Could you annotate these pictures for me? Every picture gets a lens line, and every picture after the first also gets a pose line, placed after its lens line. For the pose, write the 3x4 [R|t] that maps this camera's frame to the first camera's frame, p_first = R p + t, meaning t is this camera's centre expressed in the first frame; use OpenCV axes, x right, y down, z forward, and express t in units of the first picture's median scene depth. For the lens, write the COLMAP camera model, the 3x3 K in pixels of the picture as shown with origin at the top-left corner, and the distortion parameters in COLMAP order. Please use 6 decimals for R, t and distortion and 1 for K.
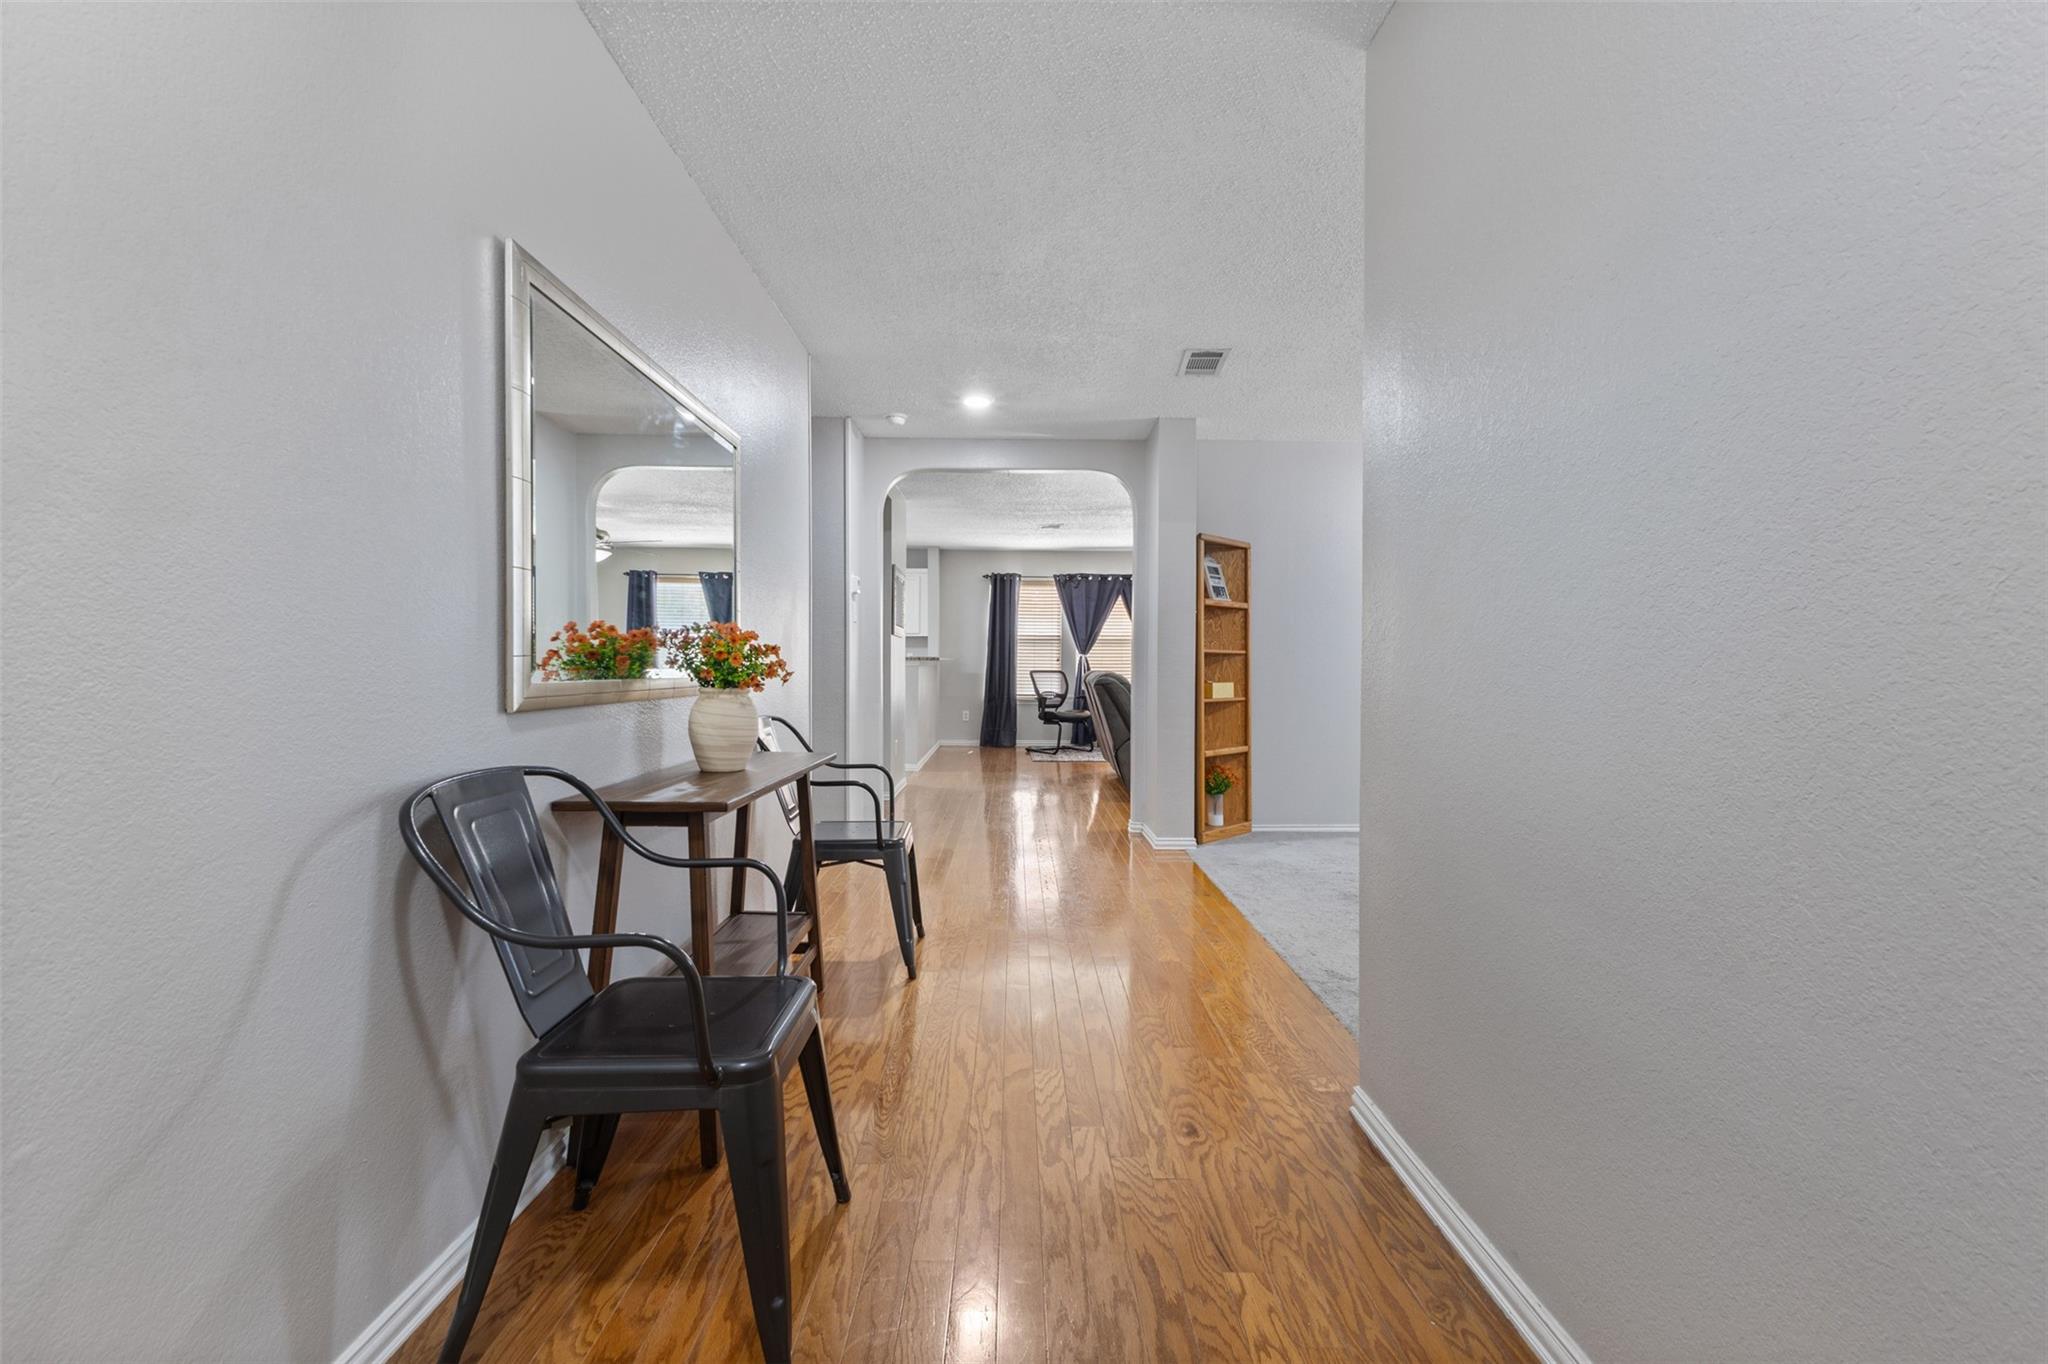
lens RADIAL K [[877.5, 0, 1027.5], [0, 877.5, 664.2], [0, 0, 1]] dist [0.001771, -0.000255]
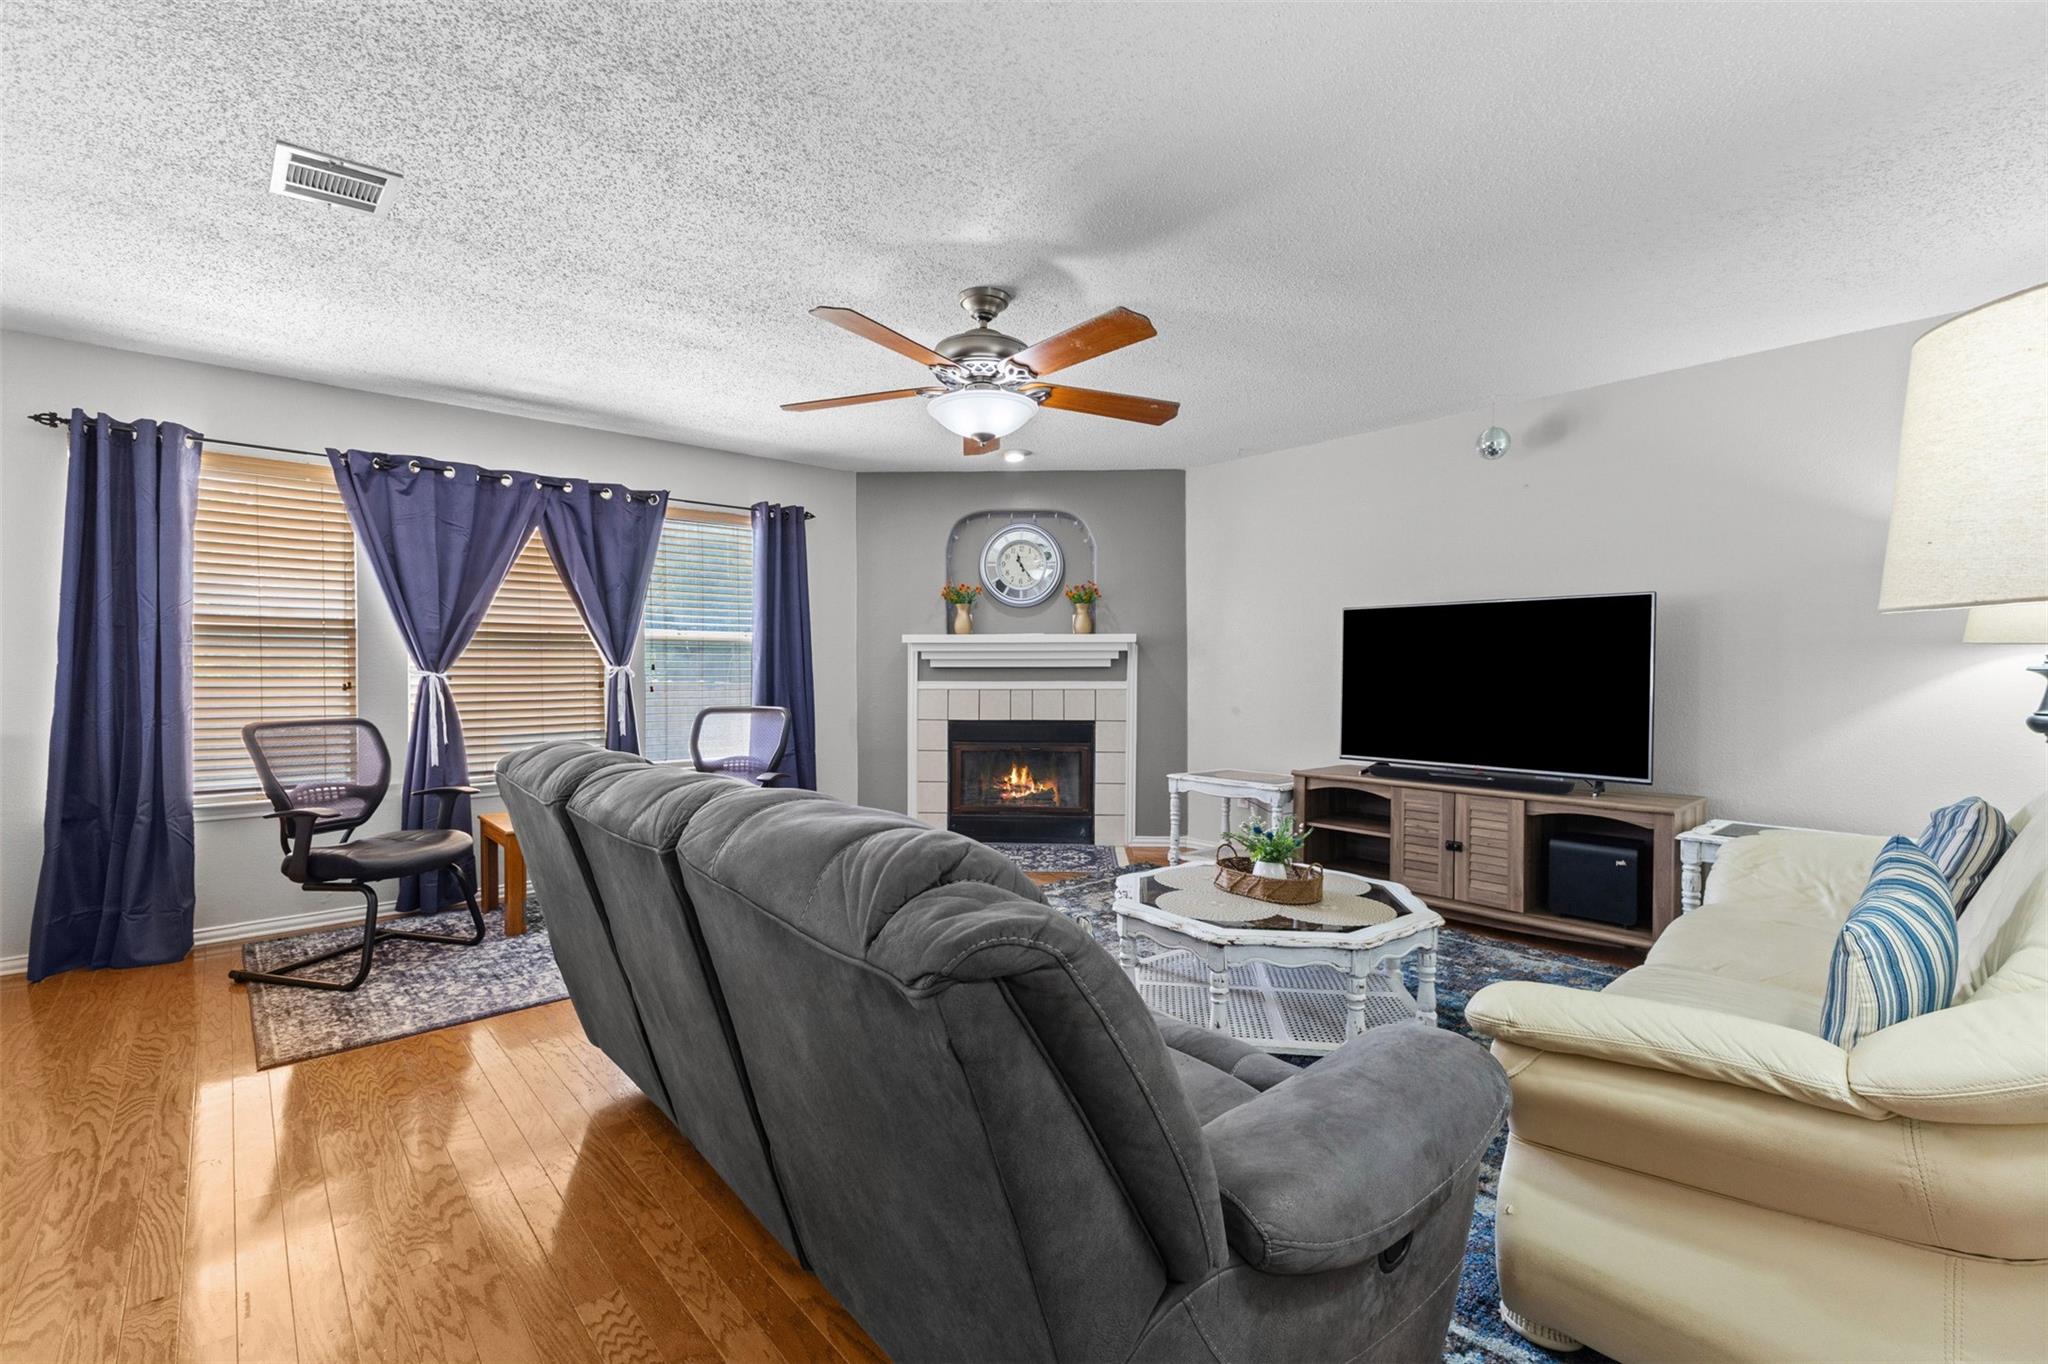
lens RADIAL K [[888.6, 0, 1034.4], [0, 888.6, 675.9], [0, 0, 1]] dist [-0.000012, -0.000213]
pose [[0.751226, -0.012346, 0.659929, 0.006203], [0.005894, 0.999911, 0.011996, -0.012600], [-0.660018, -0.005122, 0.751232, 0.543110]]
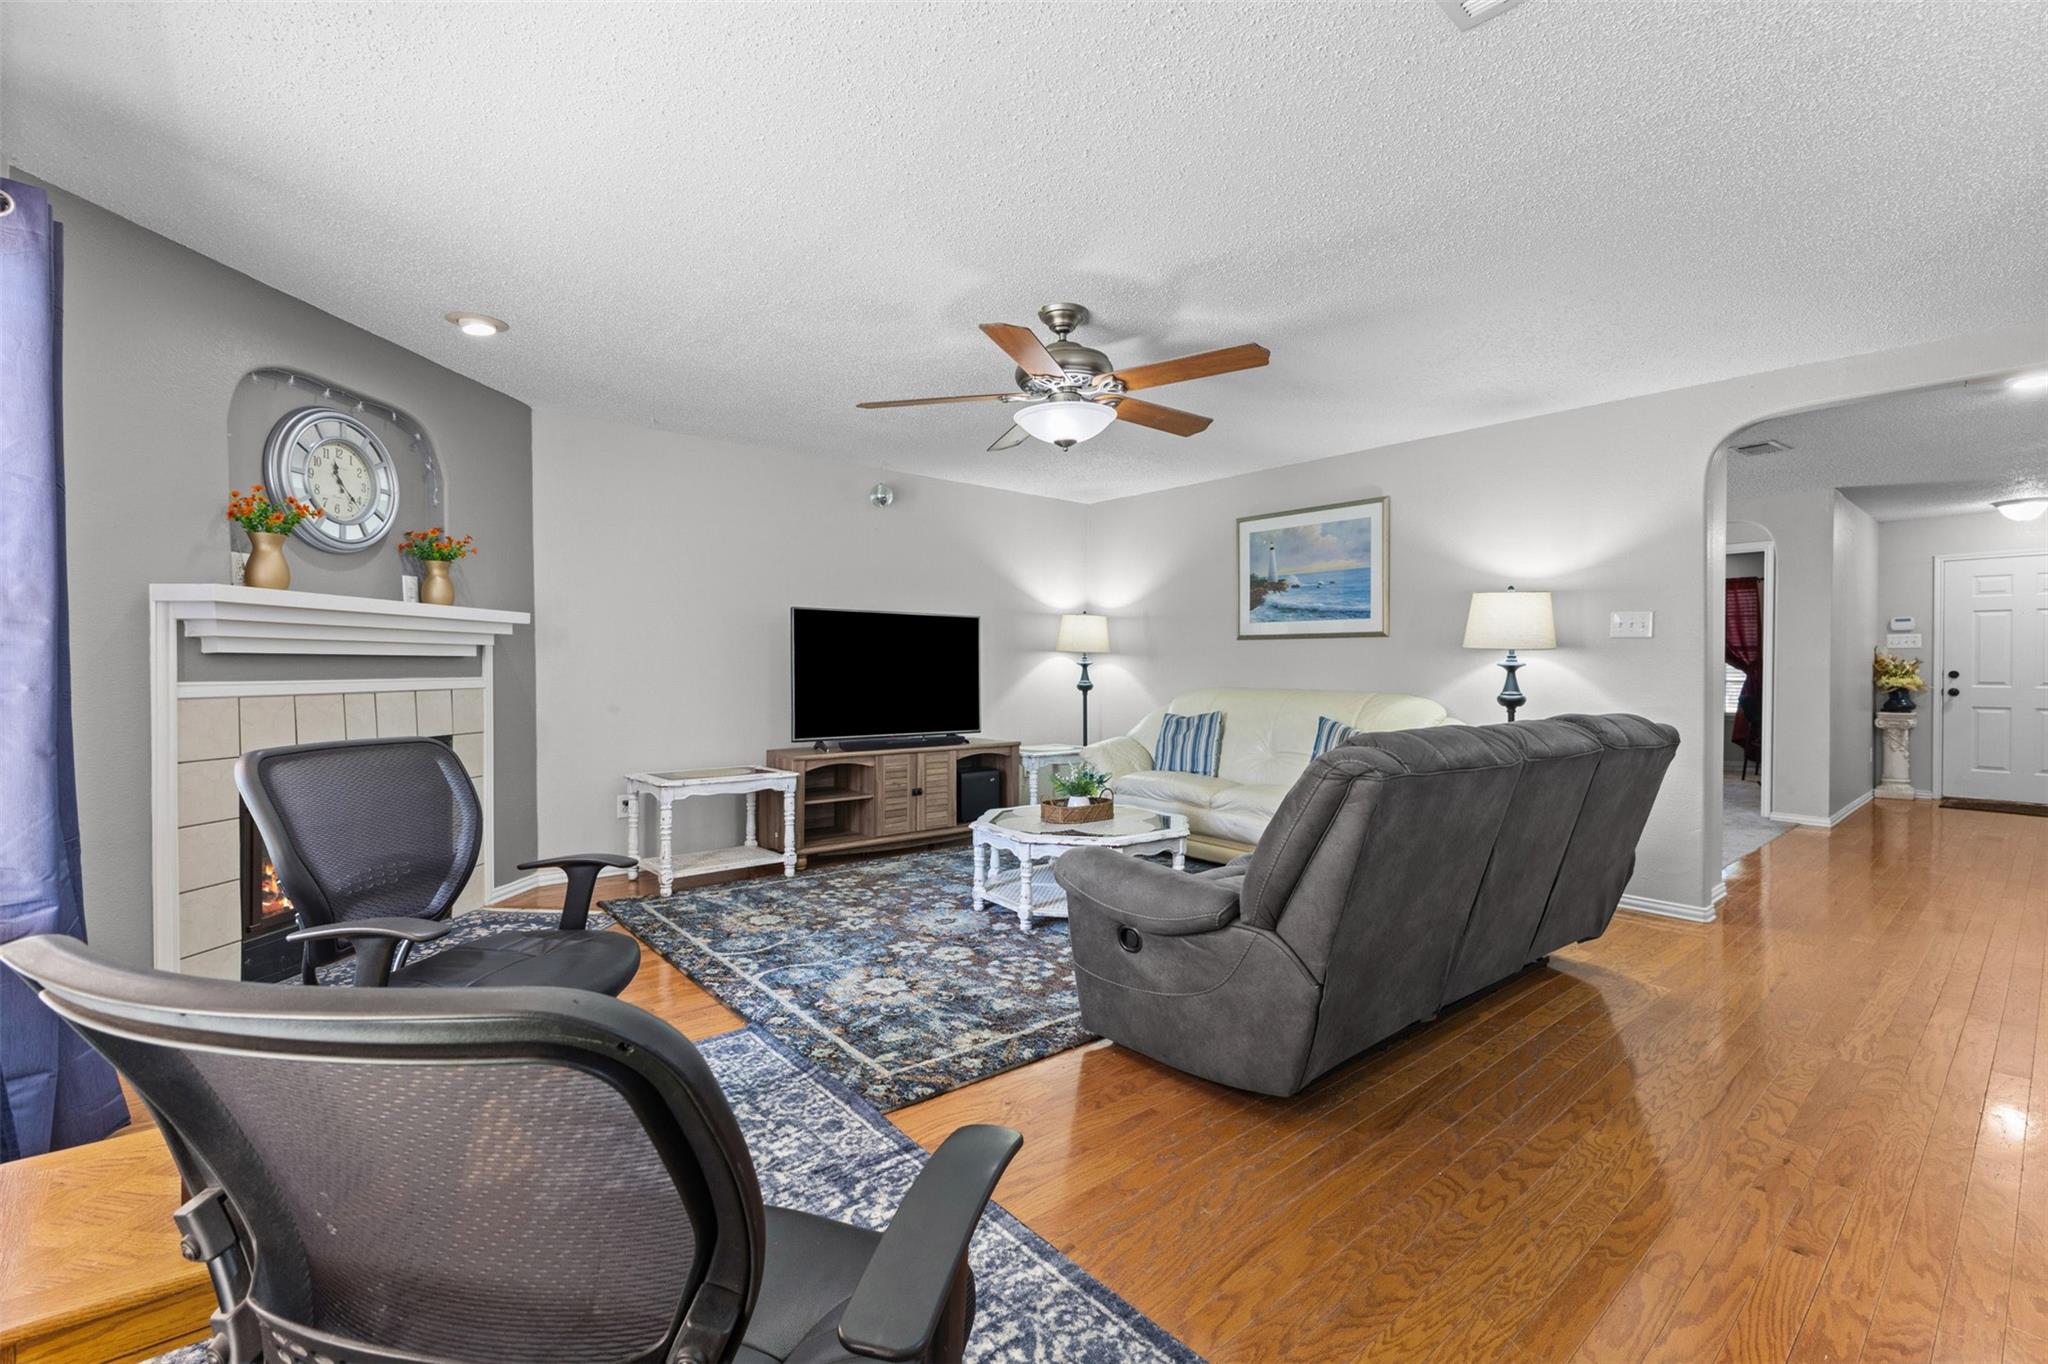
lens RADIAL K [[875.9, 0, 1026.6], [0, 875.9, 672.1], [0, 0, 1]] dist [0.001784, 0.000222]
pose [[-0.634742, -0.014354, 0.772591, -0.041416], [-0.007224, 0.999894, 0.012642, -0.011081], [-0.772690, 0.002443, -0.634779, 0.967136]]
